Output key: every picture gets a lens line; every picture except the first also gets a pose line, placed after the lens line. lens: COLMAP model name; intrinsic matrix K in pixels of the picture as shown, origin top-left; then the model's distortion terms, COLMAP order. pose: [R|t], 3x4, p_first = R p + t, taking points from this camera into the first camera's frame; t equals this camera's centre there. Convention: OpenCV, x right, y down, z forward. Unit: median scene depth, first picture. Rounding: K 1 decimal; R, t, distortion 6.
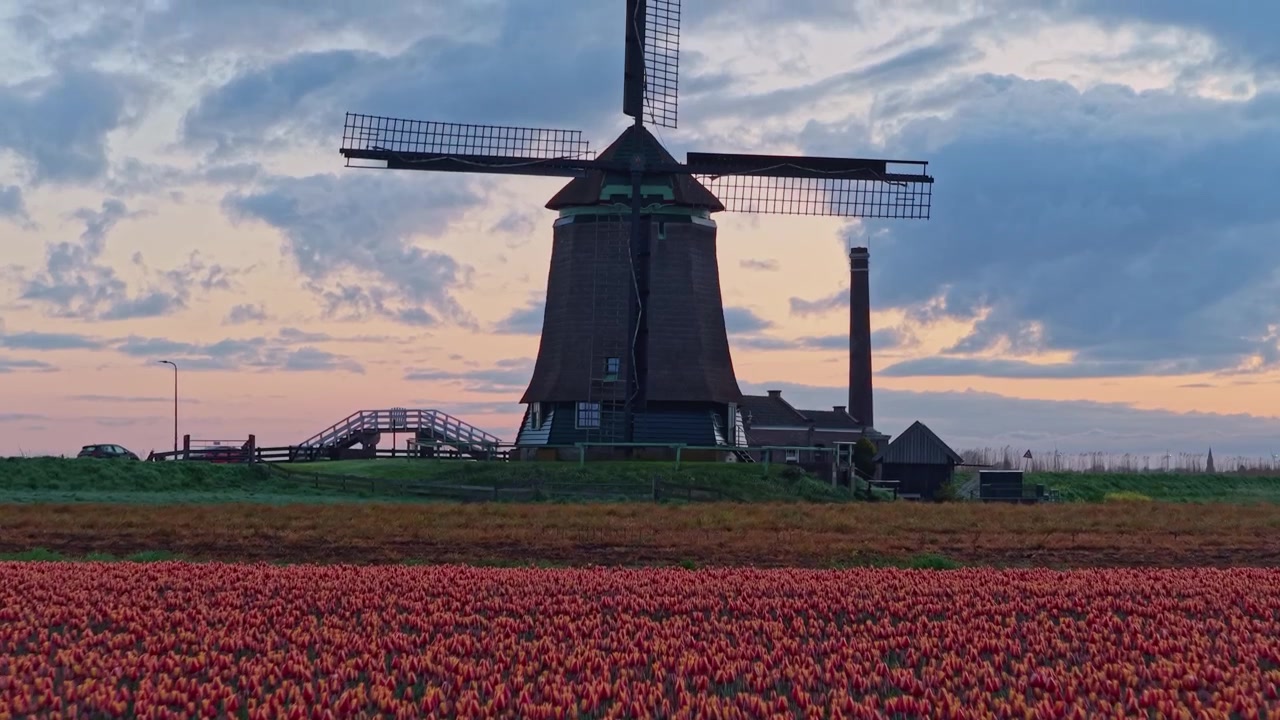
lens RADIAL K [[3625.5, 0, 640.0], [0, 3625.5, 360.0], [0, 0, 1]] dist [0.113808, 1.299153]
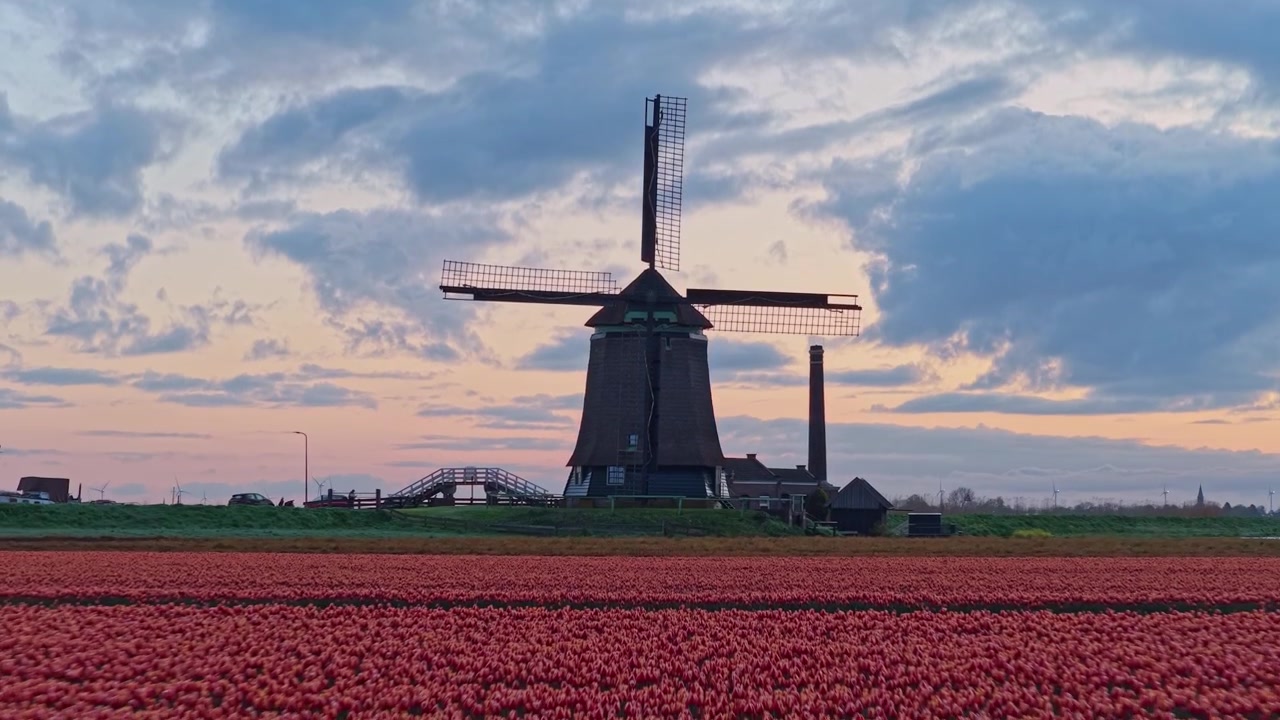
lens RADIAL K [[3179.7, 0, 640.0], [0, 3179.7, 360.0], [0, 0, 1]] dist [0.003290, 0.073759]
pose [[0.999998, 0.000765, -0.001741, -0.002838], [-0.000794, 0.999860, -0.016714, -0.008819], [0.001728, 0.016715, 0.999859, -0.231851]]
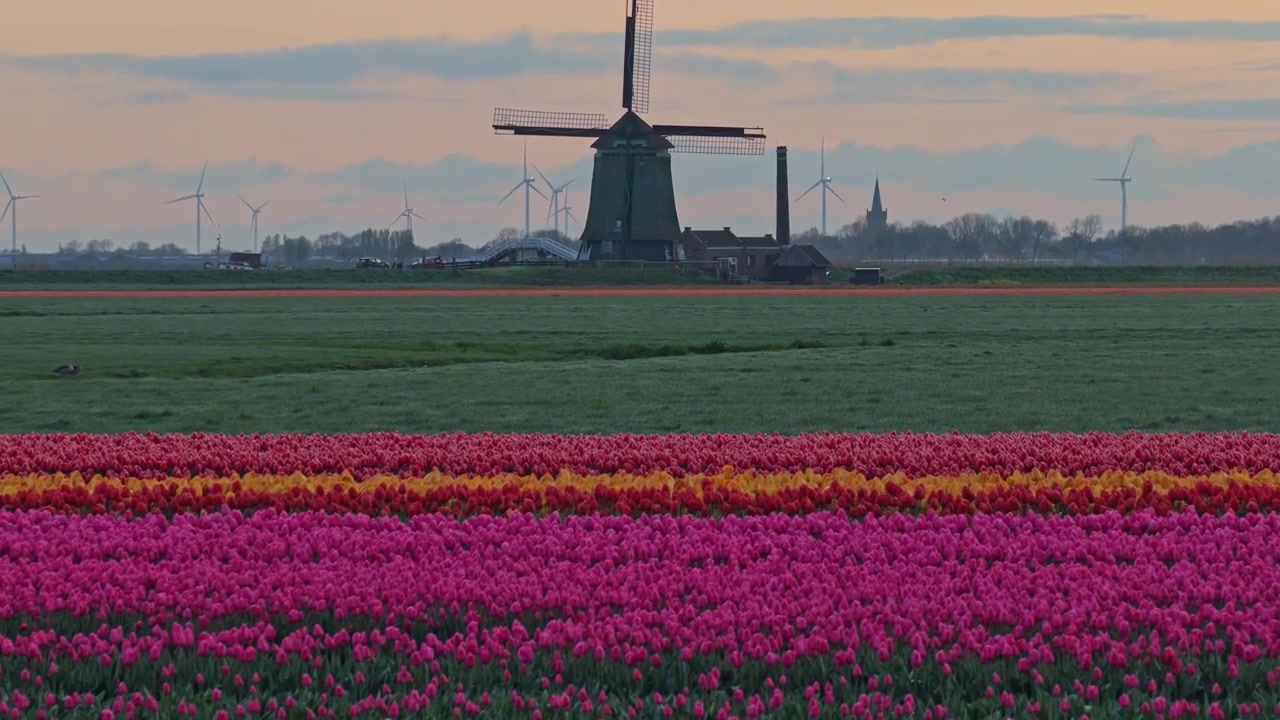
lens RADIAL K [[3625.5, 0, 640.0], [0, 3625.5, 360.0], [0, 0, 1]] dist [0.113808, 1.299153]
pose [[0.998823, -0.007347, -0.047941, 0.108043], [0.010085, 0.998317, 0.057112, -0.040717], [0.047441, -0.057528, 0.997216, -1.163381]]
